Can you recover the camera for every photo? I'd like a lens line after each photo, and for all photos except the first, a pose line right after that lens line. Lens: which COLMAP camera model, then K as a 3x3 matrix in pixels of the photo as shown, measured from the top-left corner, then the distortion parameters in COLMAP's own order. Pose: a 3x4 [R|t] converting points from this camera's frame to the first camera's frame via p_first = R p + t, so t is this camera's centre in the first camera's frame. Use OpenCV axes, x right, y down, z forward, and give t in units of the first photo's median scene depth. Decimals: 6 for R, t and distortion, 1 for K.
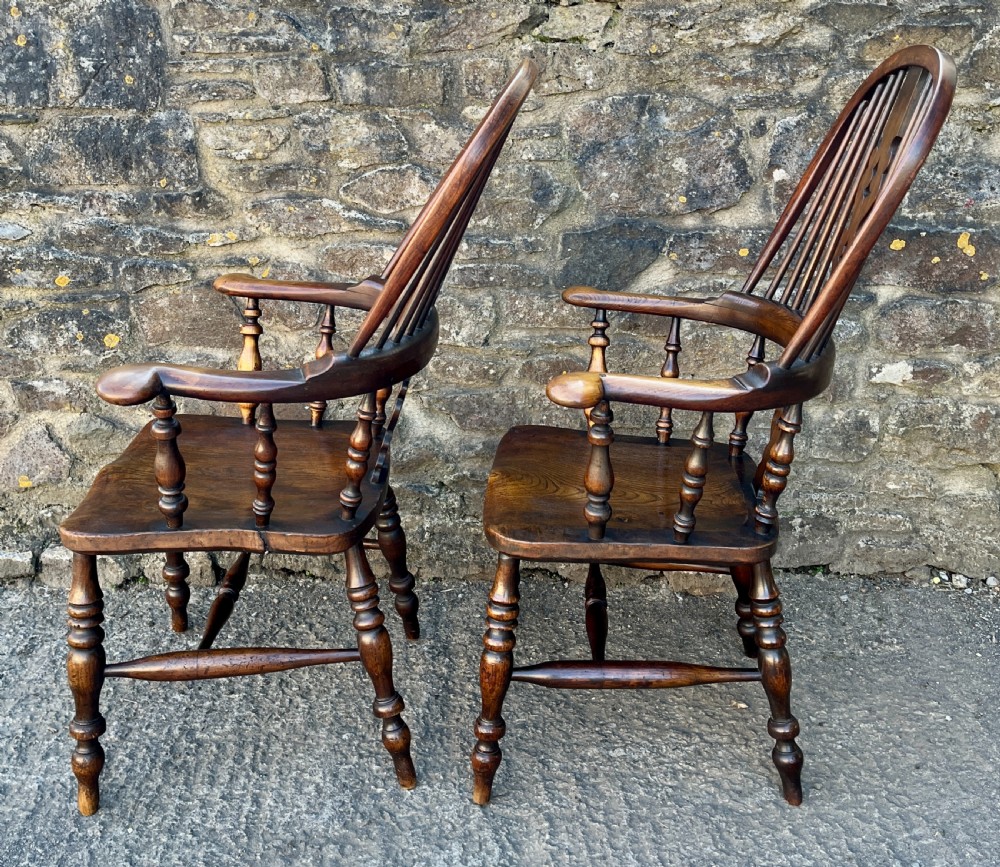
lens RADIAL K [[1057.0, 0, 496.7], [0, 1057.0, 307.1], [0, 0, 1]] dist [0.036763, 0.000000]
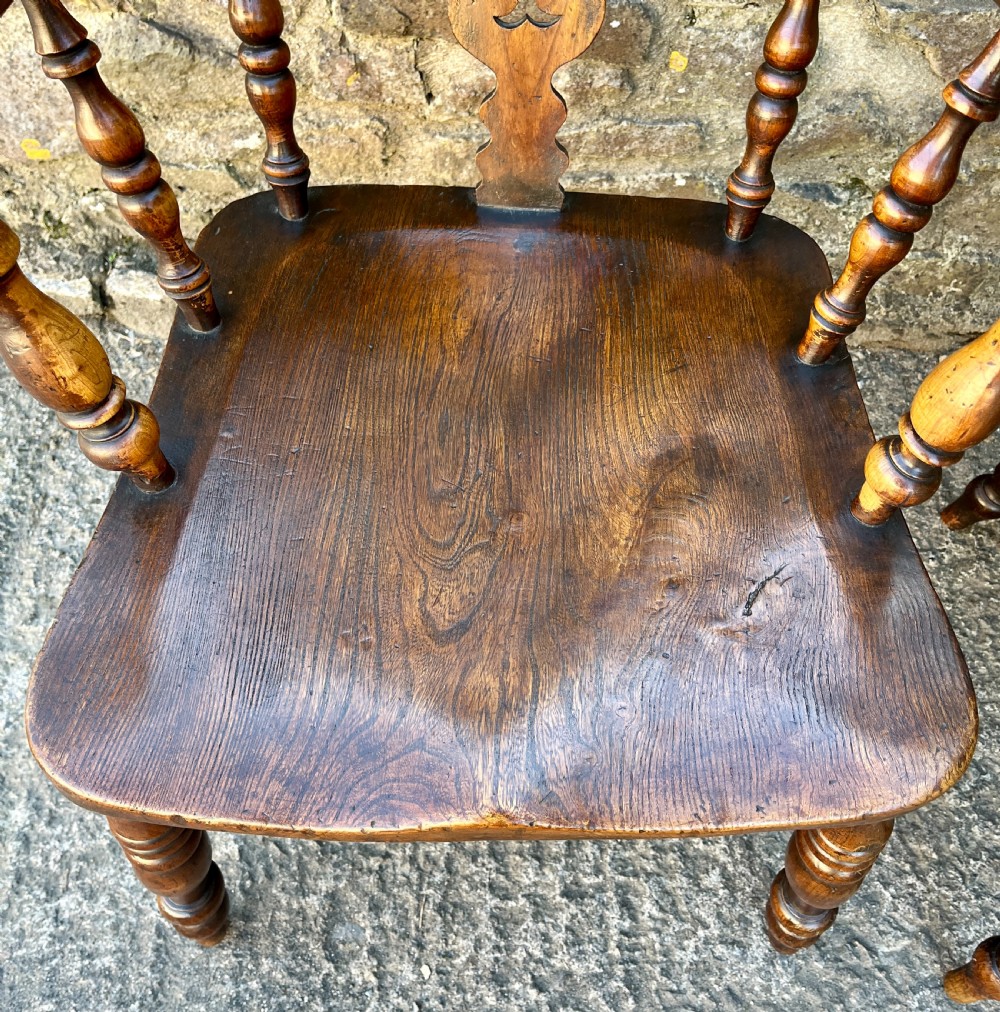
lens RADIAL K [[1019.3, 0, 515.2], [0, 1019.3, 512.0], [0, 0, 1]] dist [0.026152, 0.000000]
pose [[0.999437, 0.033551, 0.000217, -0.229975], [-0.024642, 0.729629, 0.683399, -0.052637], [0.022771, -0.683020, 0.730045, 0.582741]]
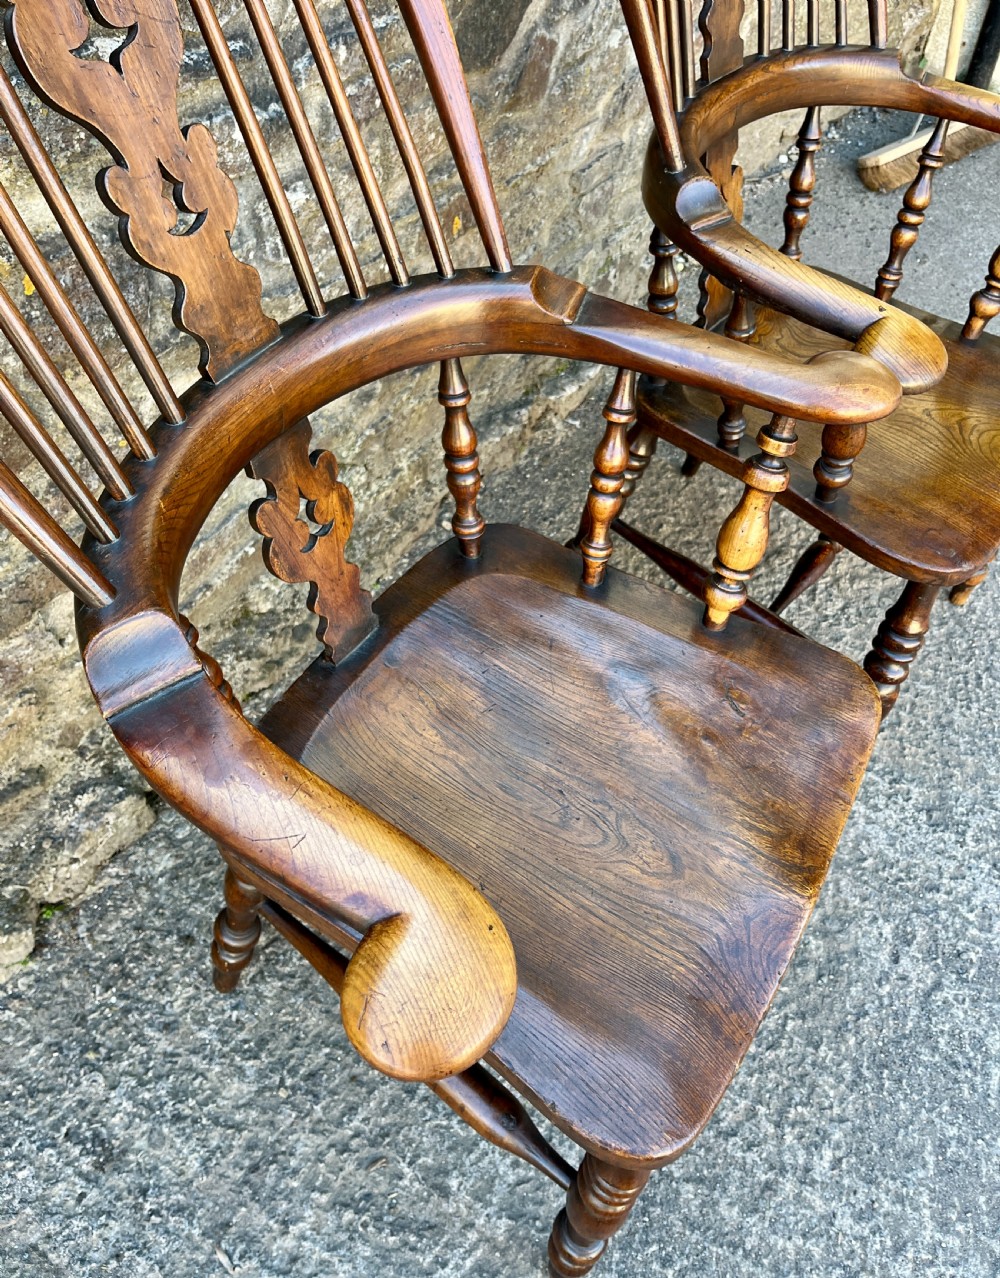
lens RADIAL K [[1007.0, 0, 501.7], [0, 1007.0, 617.7], [0, 0, 1]] dist [0.057225, -0.074572]
pose [[0.538487, -0.633616, 0.555484, -0.436131], [0.139561, 0.717183, 0.682768, -0.188091], [-0.830996, -0.290138, 0.474622, 0.655536]]
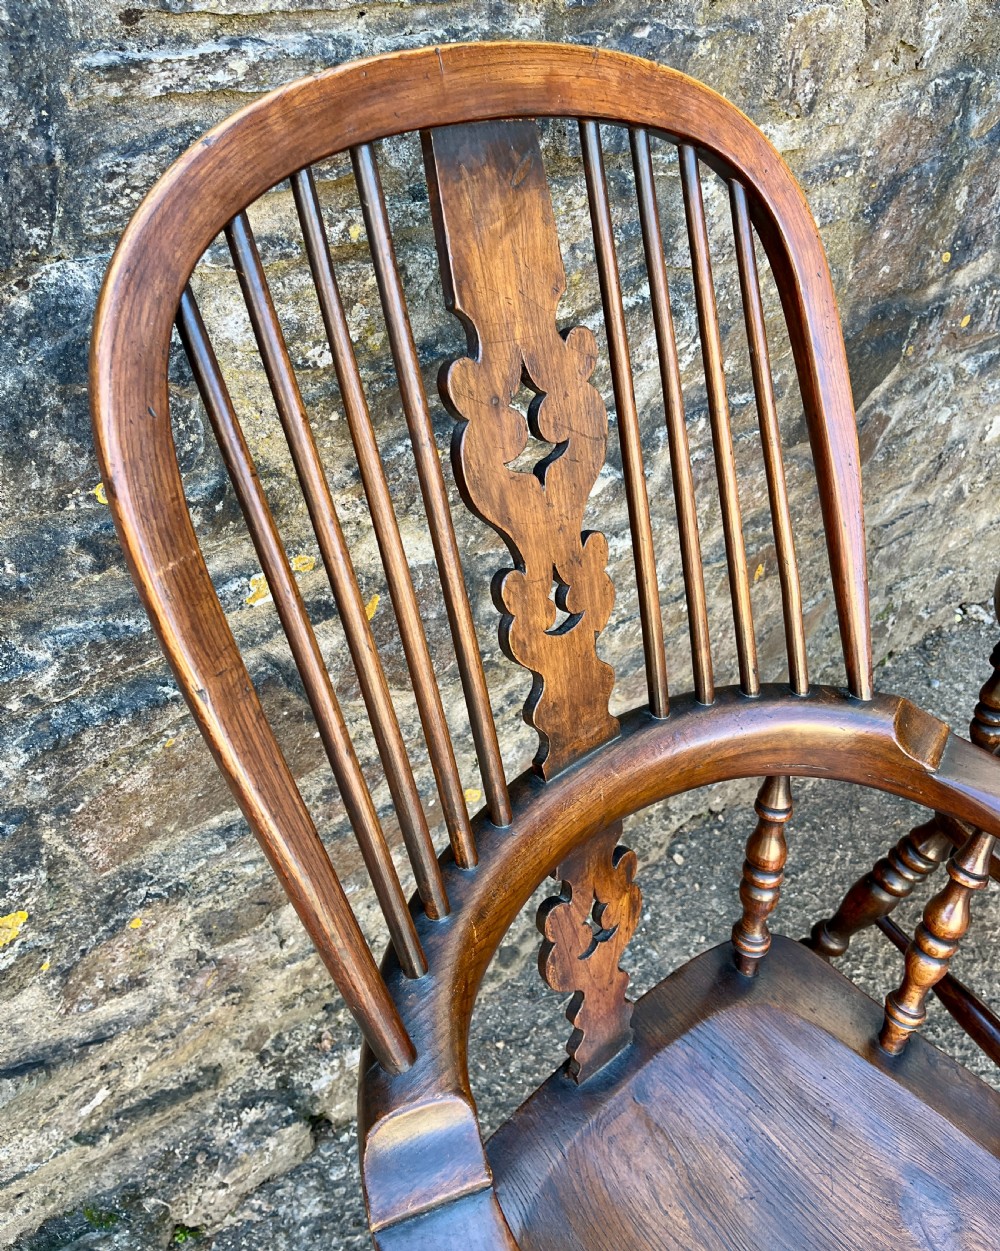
lens RADIAL K [[1005.4, 0, 496.6], [0, 1005.4, 585.1], [0, 0, 1]] dist [0.045551, -0.077494]
pose [[0.742419, -0.354194, 0.568648, -0.415274], [0.066232, 0.883456, 0.463809, -0.225690], [-0.666654, -0.306678, 0.679353, 0.739738]]
